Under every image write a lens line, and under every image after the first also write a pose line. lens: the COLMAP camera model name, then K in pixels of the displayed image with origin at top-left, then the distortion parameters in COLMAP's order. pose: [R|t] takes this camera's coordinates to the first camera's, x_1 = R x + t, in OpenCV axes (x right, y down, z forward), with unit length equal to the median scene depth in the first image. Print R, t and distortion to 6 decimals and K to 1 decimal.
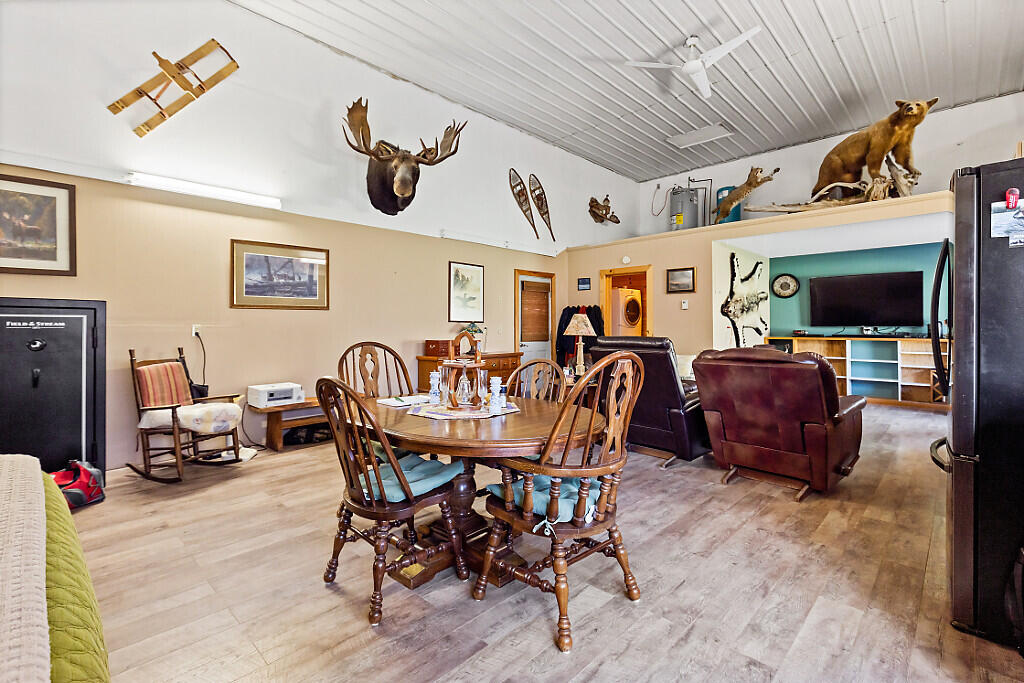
lens RADIAL K [[465.6, 0, 503.8], [0, 465.6, 322.6], [0, 0, 1]] dist [-0.000497, -0.002201]
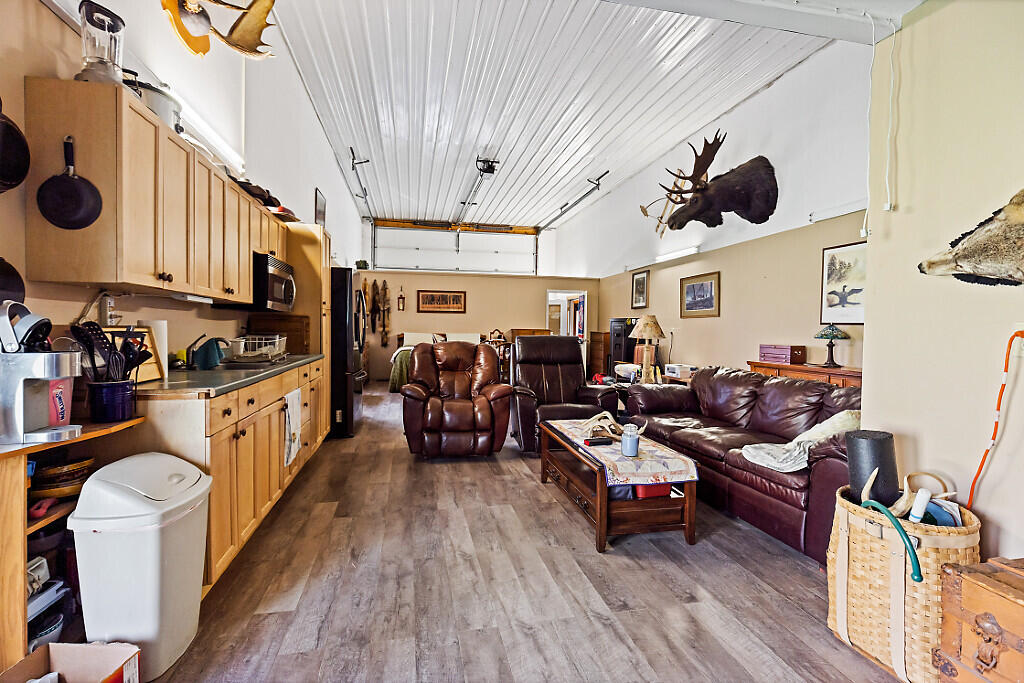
lens RADIAL K [[465.6, 0, 505.5], [0, 465.6, 335.7], [0, 0, 1]] dist [-0.000497, -0.002201]
pose [[-0.555181, 0.009107, -0.831679, 0.783520], [-0.003050, 0.999911, 0.012985, 0.008010], [0.831724, 0.009746, -0.555104, 0.910890]]
